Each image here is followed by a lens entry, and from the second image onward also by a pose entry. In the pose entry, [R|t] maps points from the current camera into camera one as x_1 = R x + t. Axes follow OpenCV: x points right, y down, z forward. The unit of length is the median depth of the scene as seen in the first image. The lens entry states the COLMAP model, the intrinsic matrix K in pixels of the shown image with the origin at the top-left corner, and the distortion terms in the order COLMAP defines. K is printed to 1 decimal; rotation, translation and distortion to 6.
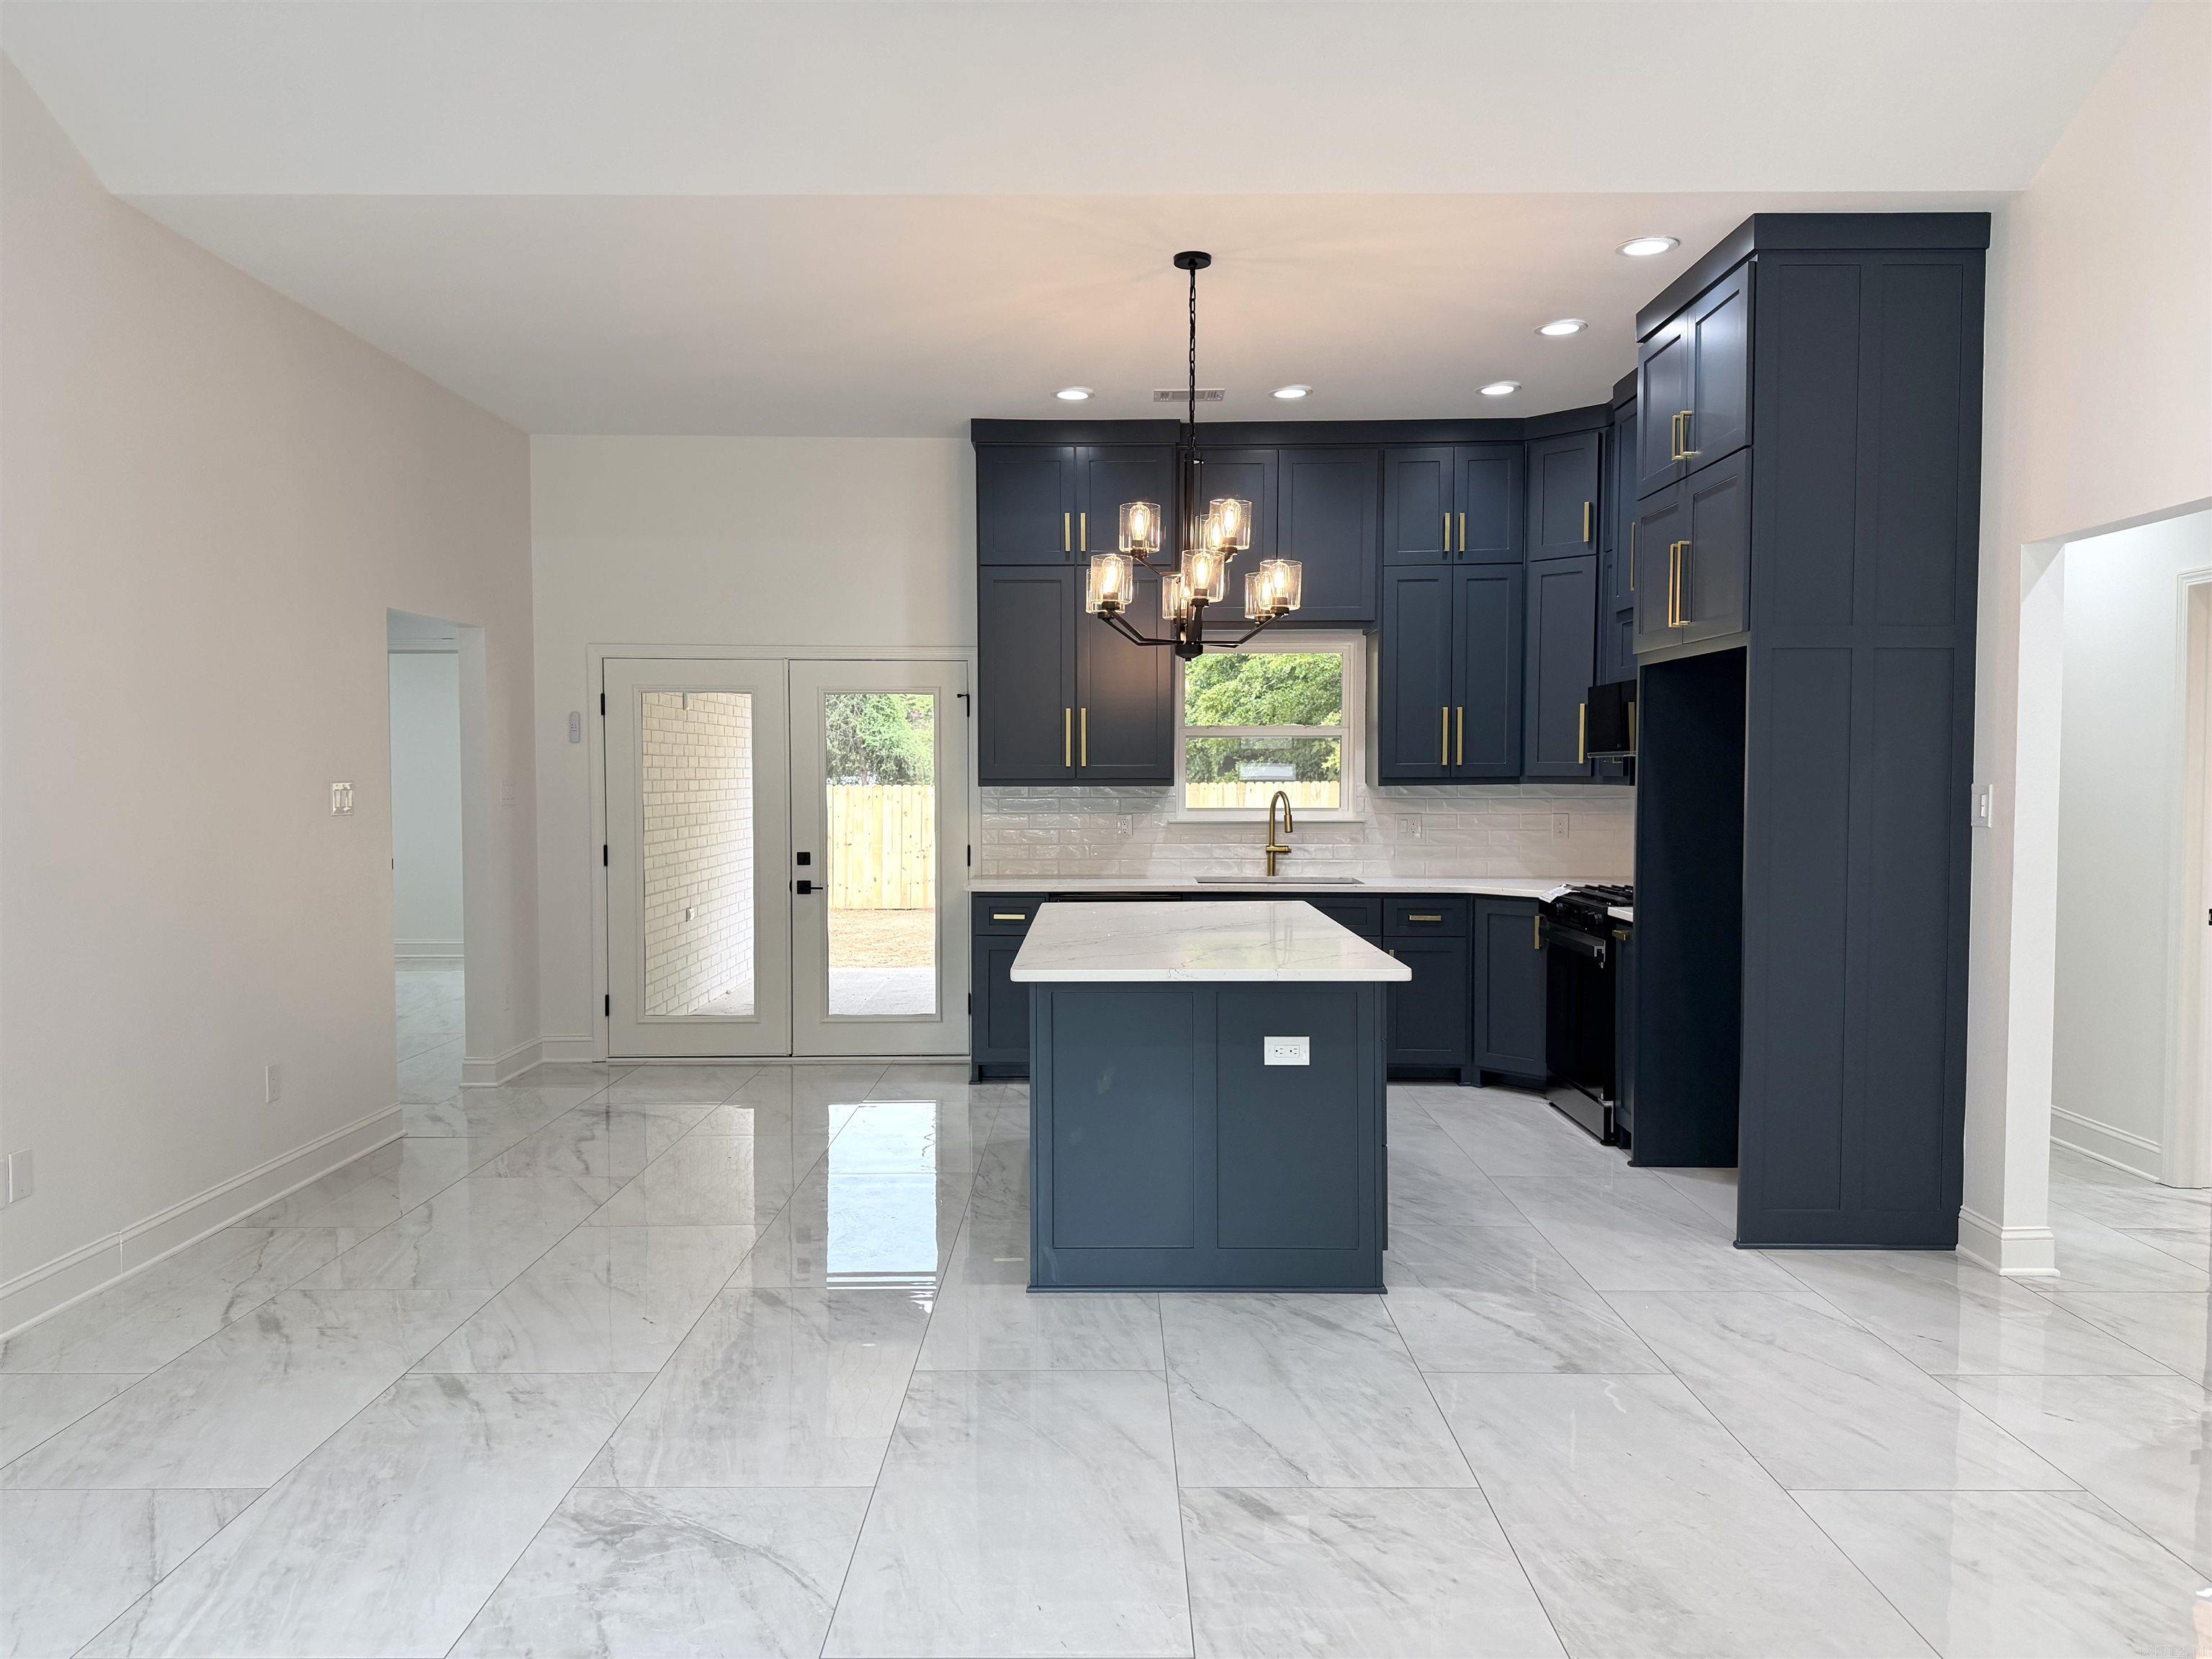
lens RADIAL K [[1548.2, 0, 1117.0], [0, 1548.2, 853.9], [0, 0, 1]] dist [0.051909, -0.056314]
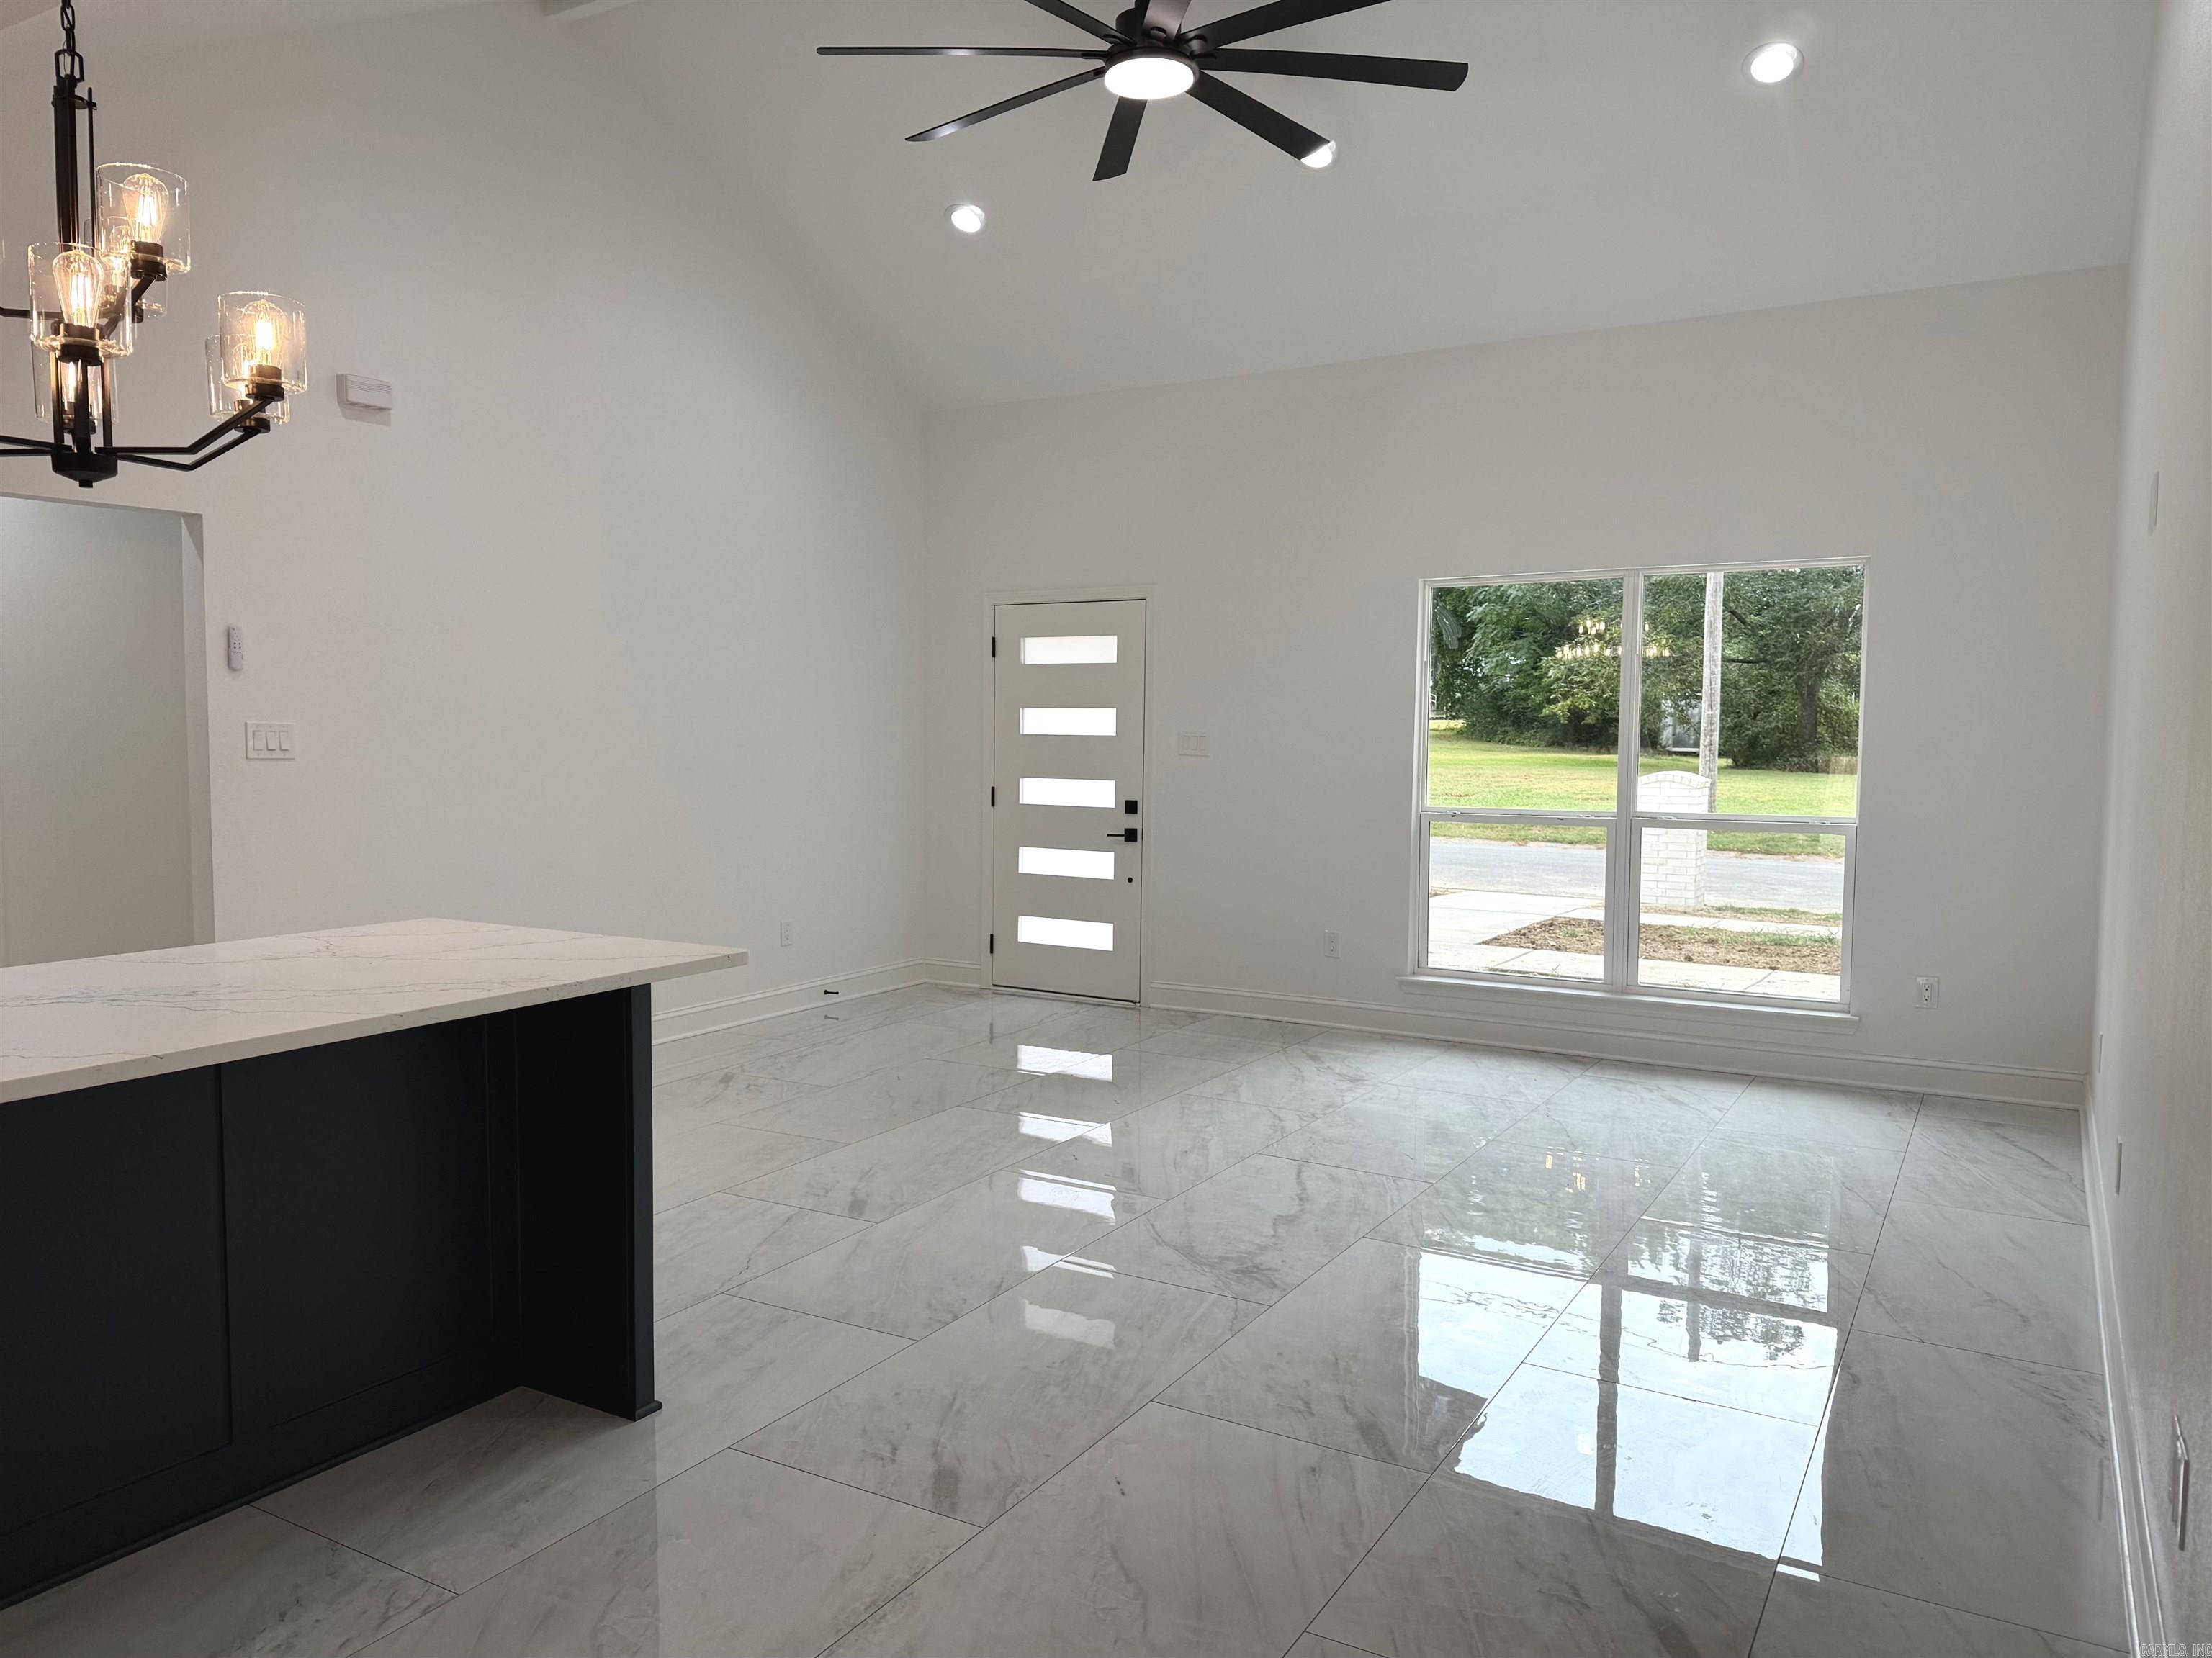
lens RADIAL K [[1548.0, 0, 1117.0], [0, 1548.0, 853.4], [0, 0, 1]] dist [0.051909, -0.056314]
pose [[-0.861927, -0.042816, 0.505221, -0.642035], [0.025139, 0.991594, 0.126923, -0.073299], [-0.506408, 0.122099, -0.853606, 1.567285]]
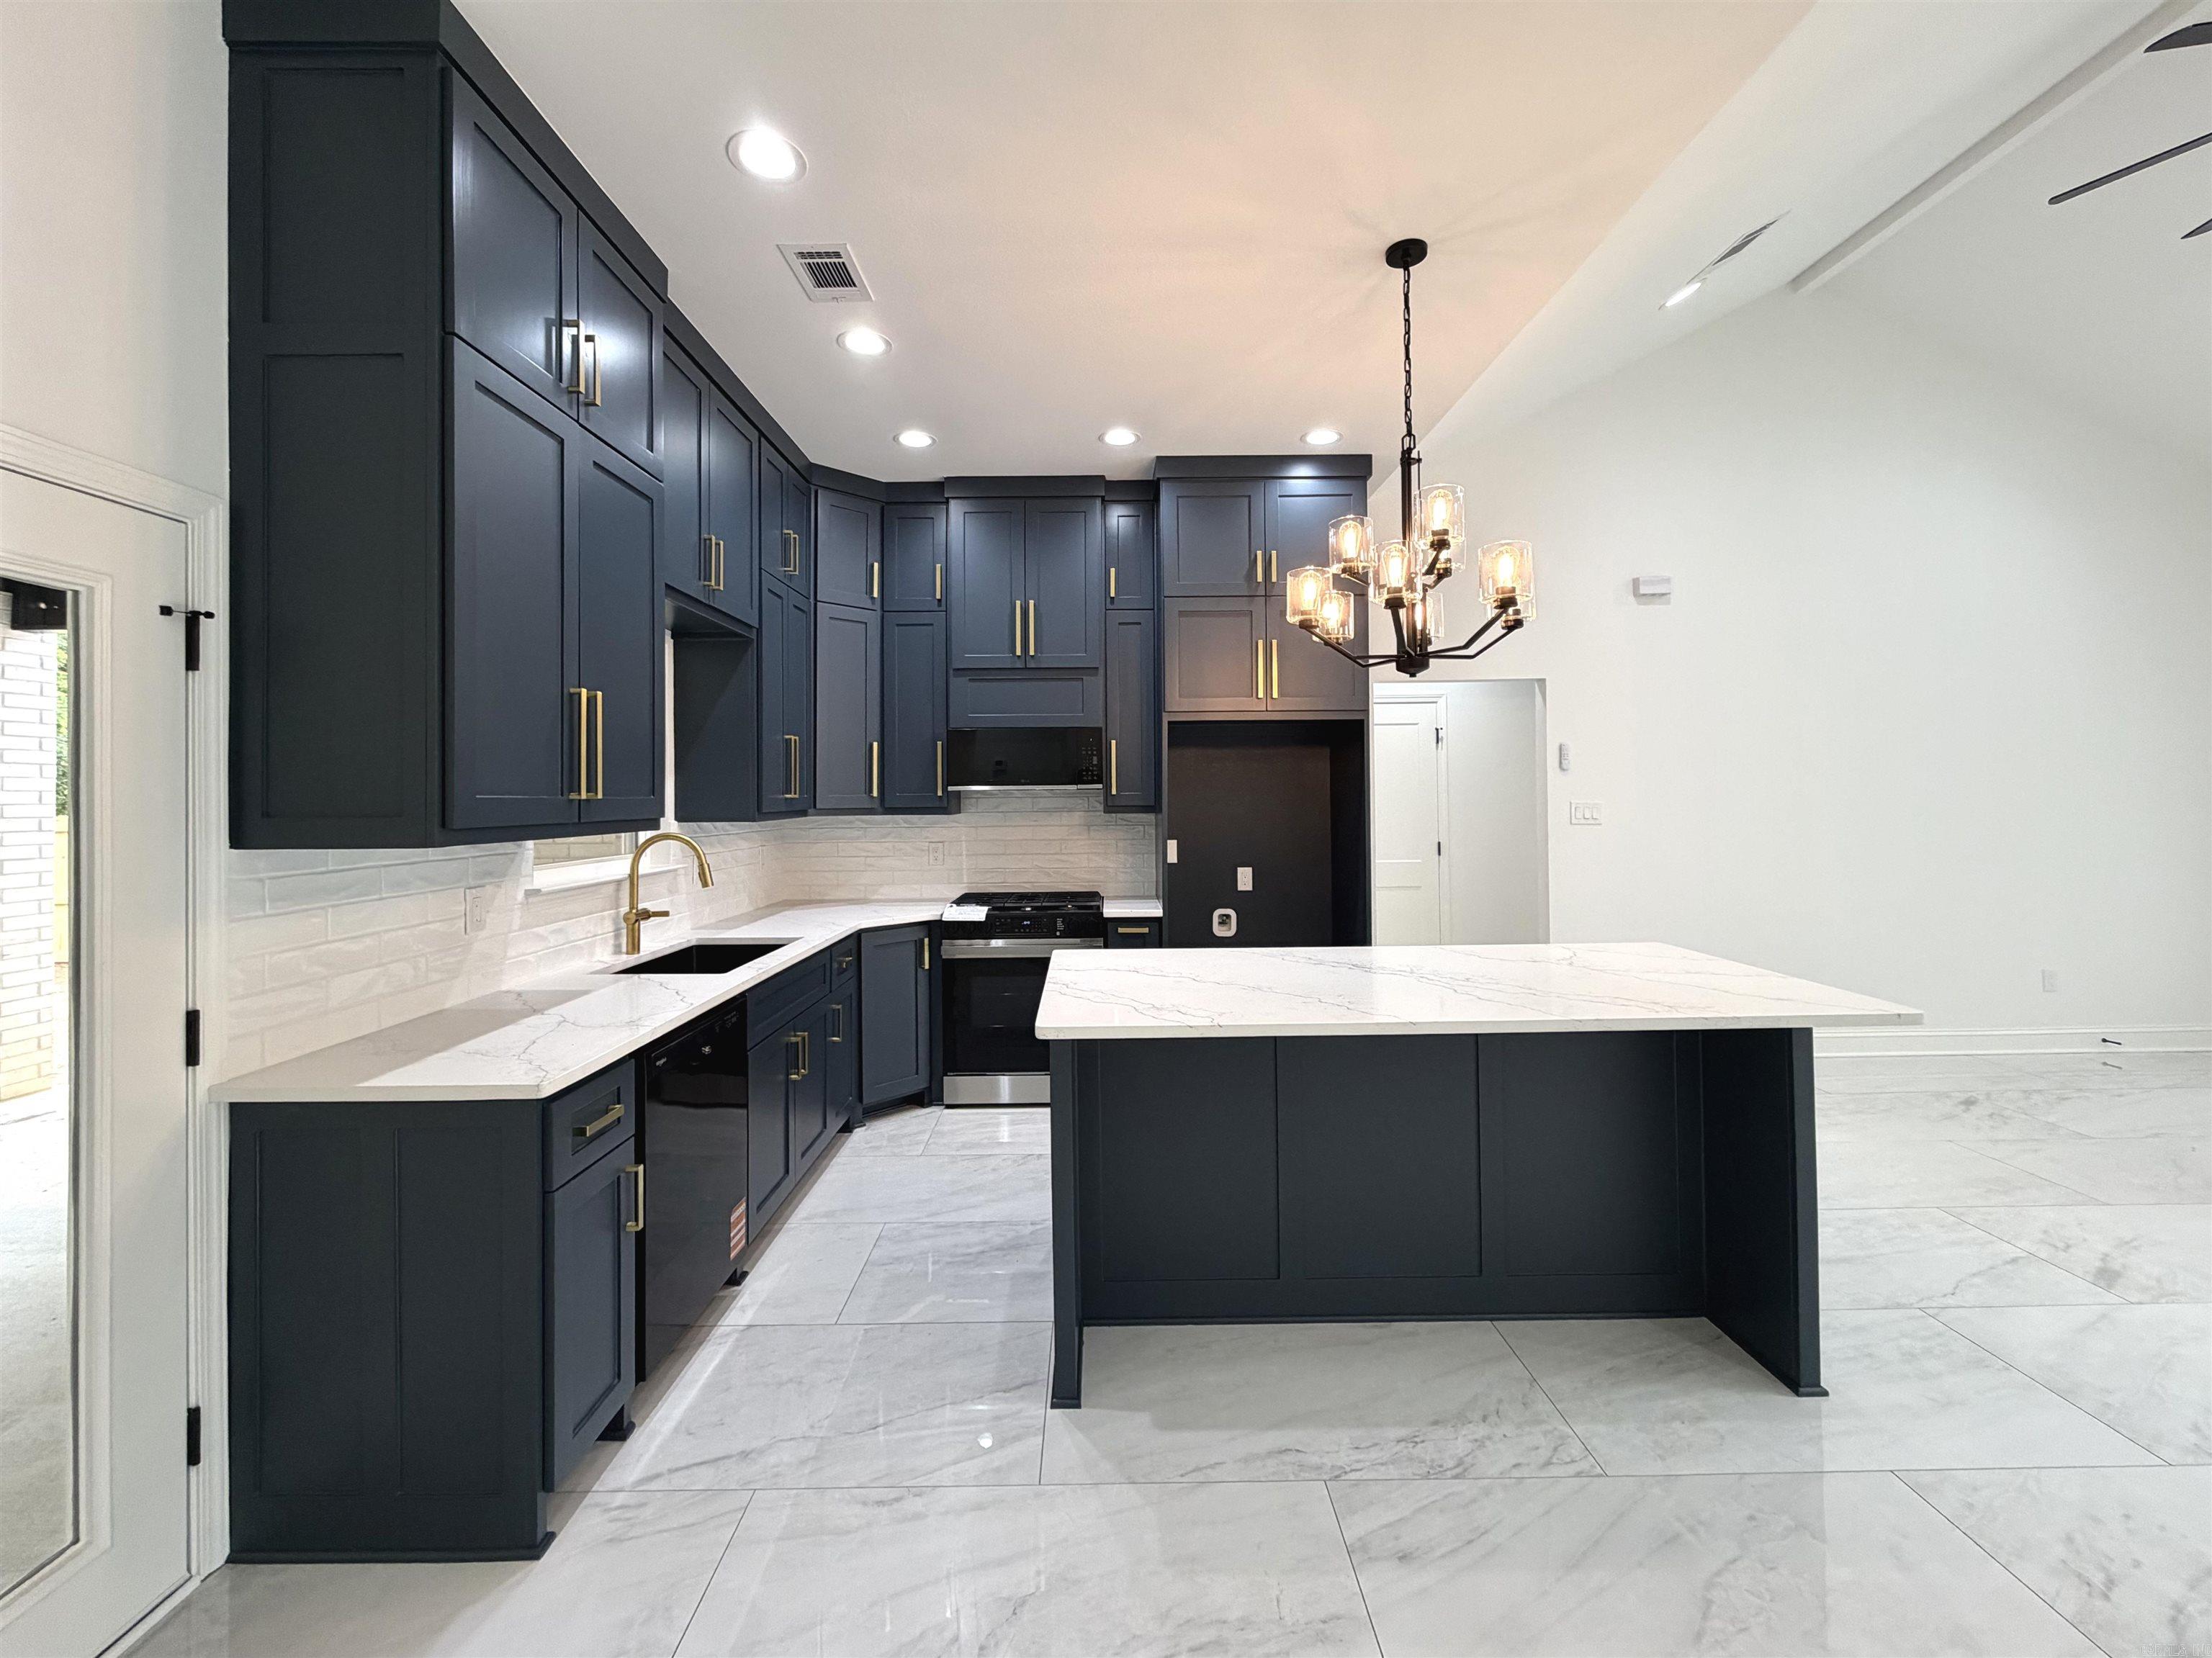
lens RADIAL K [[925.2, 0, 1108.1], [0, 925.2, 781.7], [0, 0, 1]] dist [-0.000589, 0.000416]
pose [[-0.005585, 0.015806, 0.999859, -0.604893], [0.063417, 0.997868, -0.015421, -0.080101], [-0.997971, 0.063322, -0.006576, 1.449400]]
